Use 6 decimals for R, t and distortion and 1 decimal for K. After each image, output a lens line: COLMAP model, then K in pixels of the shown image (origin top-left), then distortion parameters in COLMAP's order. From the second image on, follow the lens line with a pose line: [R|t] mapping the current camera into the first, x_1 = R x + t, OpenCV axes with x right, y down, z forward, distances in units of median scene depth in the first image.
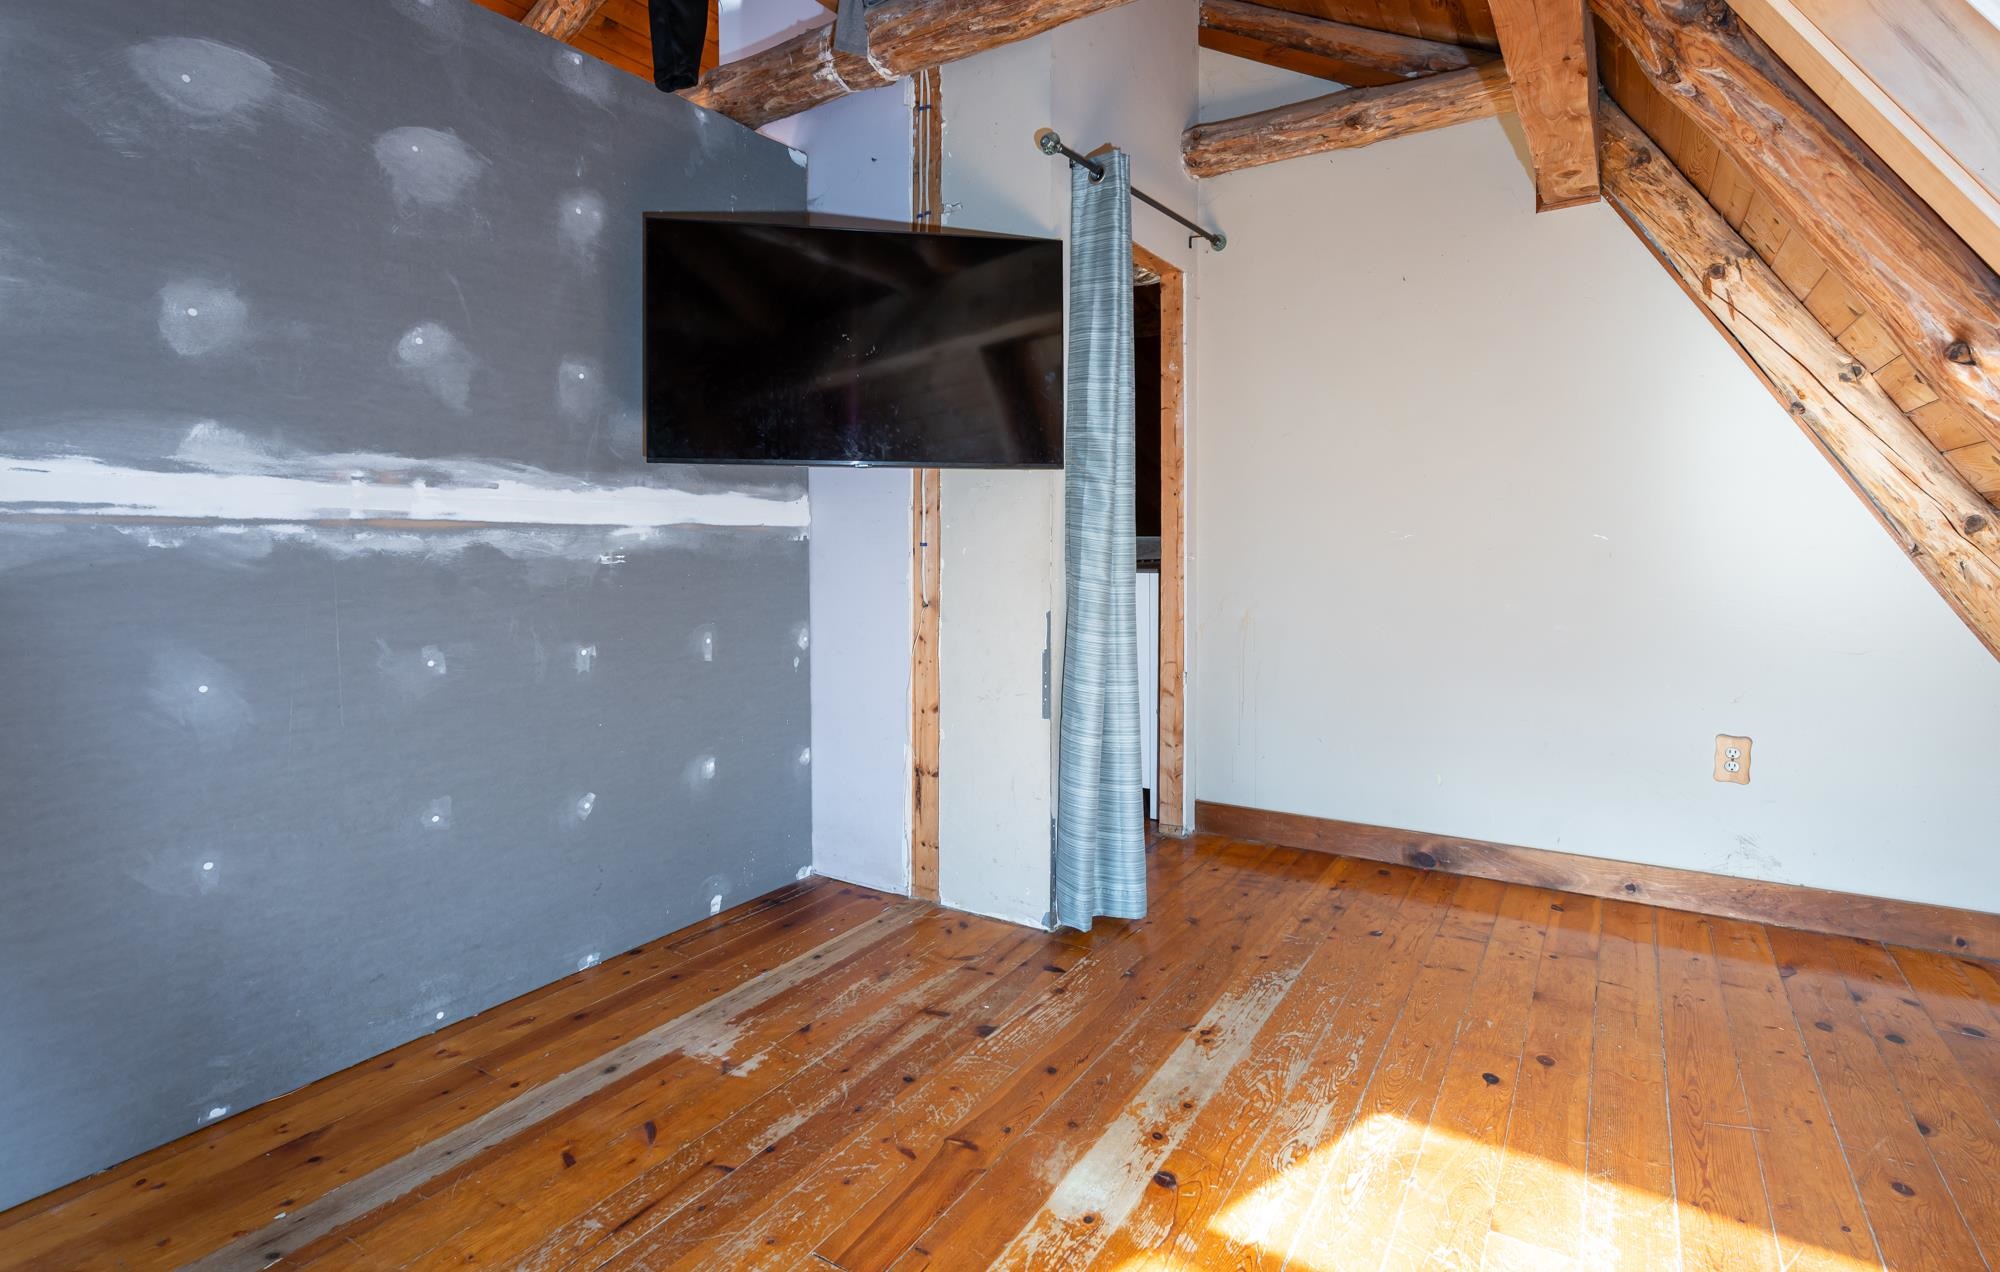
lens RADIAL K [[955.6, 0, 1003.4], [0, 955.6, 637.0], [0, 0, 1]] dist [-0.004343, -0.000858]
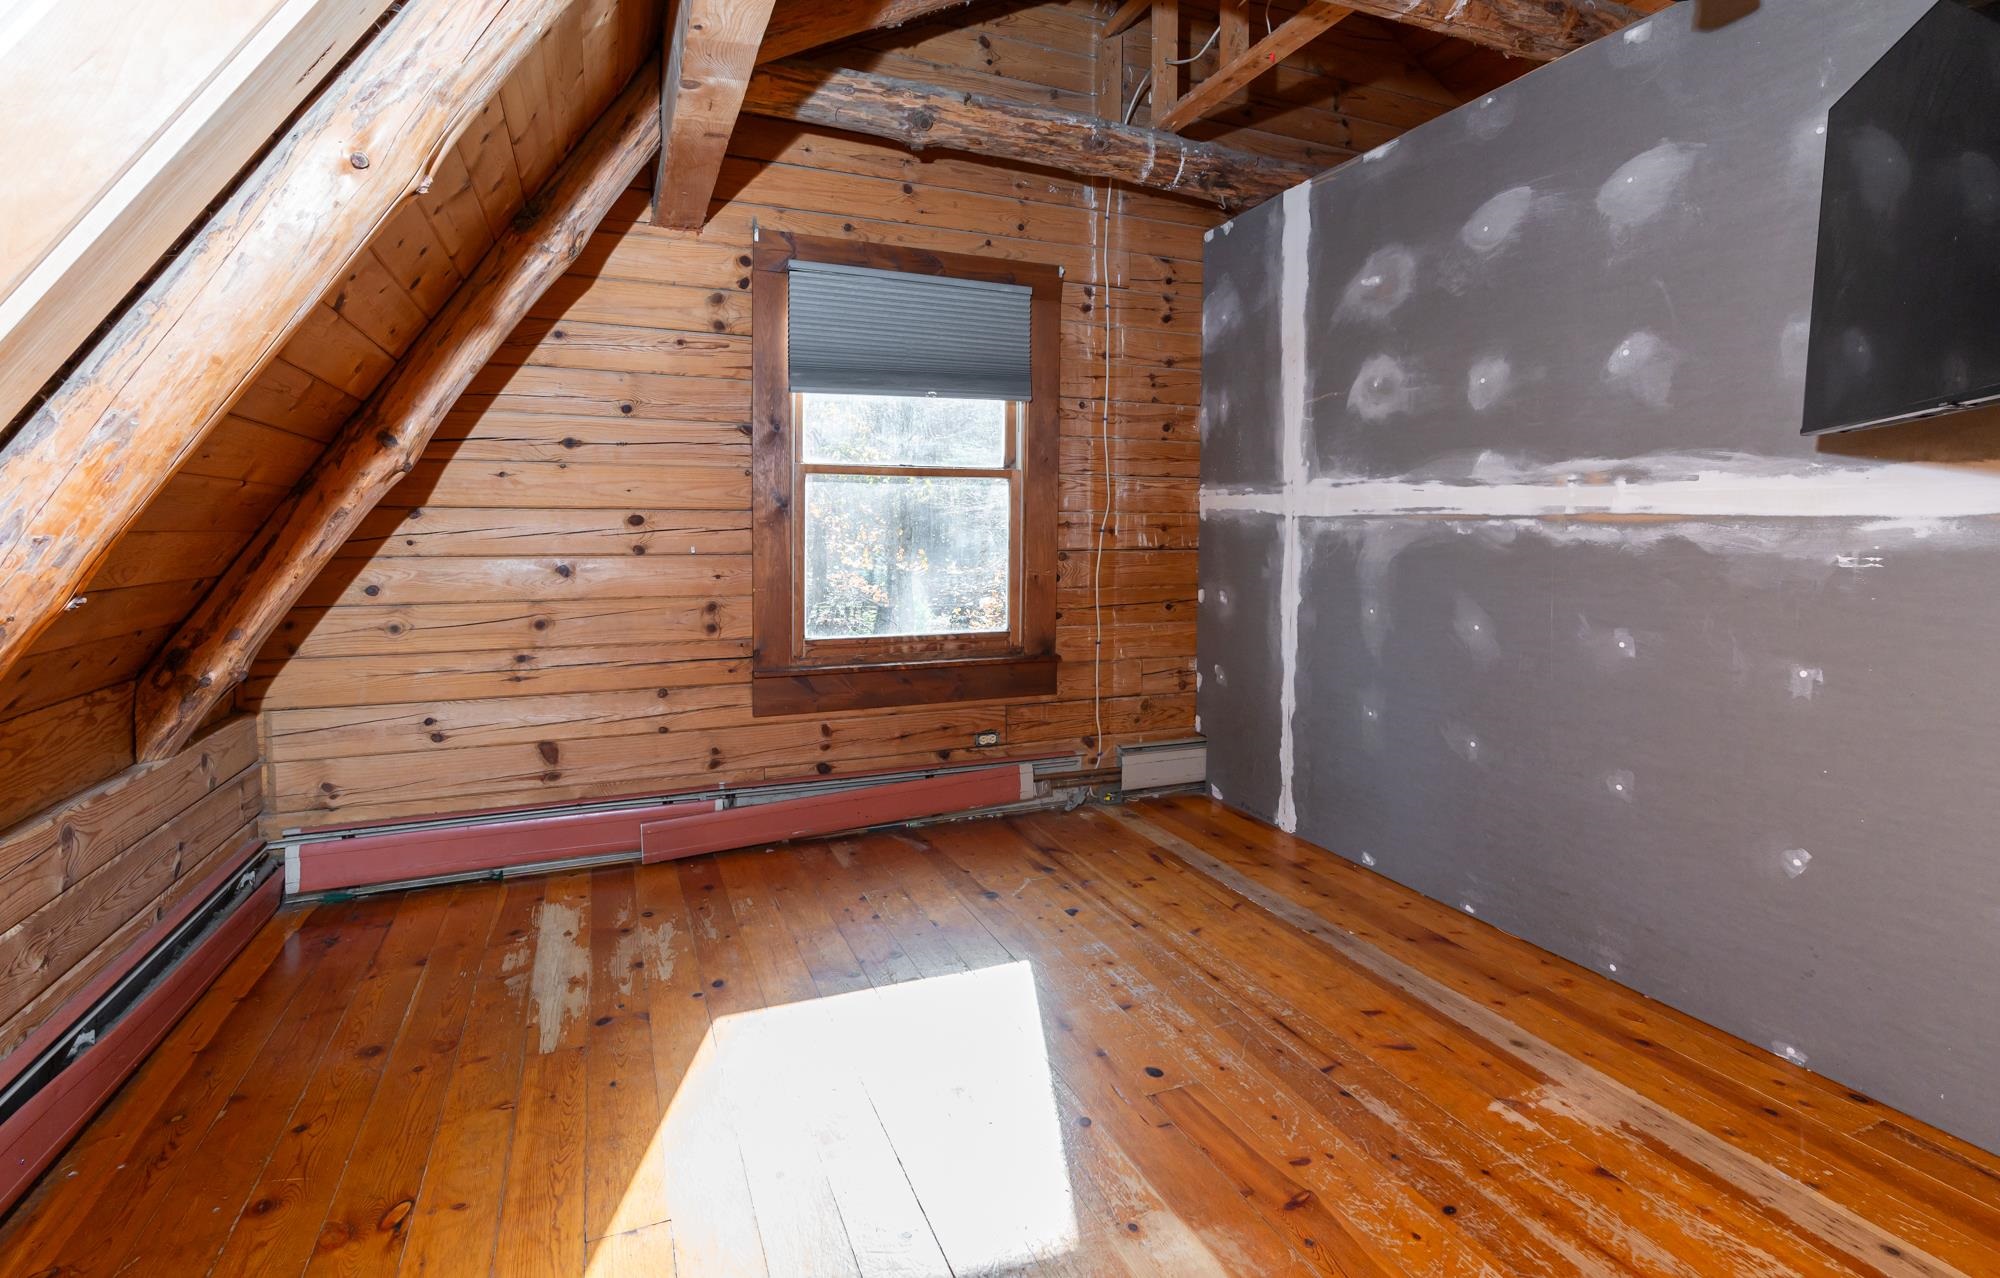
lens RADIAL K [[955.6, 0, 1005.1], [0, 955.6, 633.8], [0, 0, 1]] dist [-0.004343, -0.000858]
pose [[-0.564720, 0.098217, -0.819417, 0.723692], [-0.087252, 0.980223, 0.177623, -0.121822], [0.820657, 0.171803, -0.544982, 1.051045]]
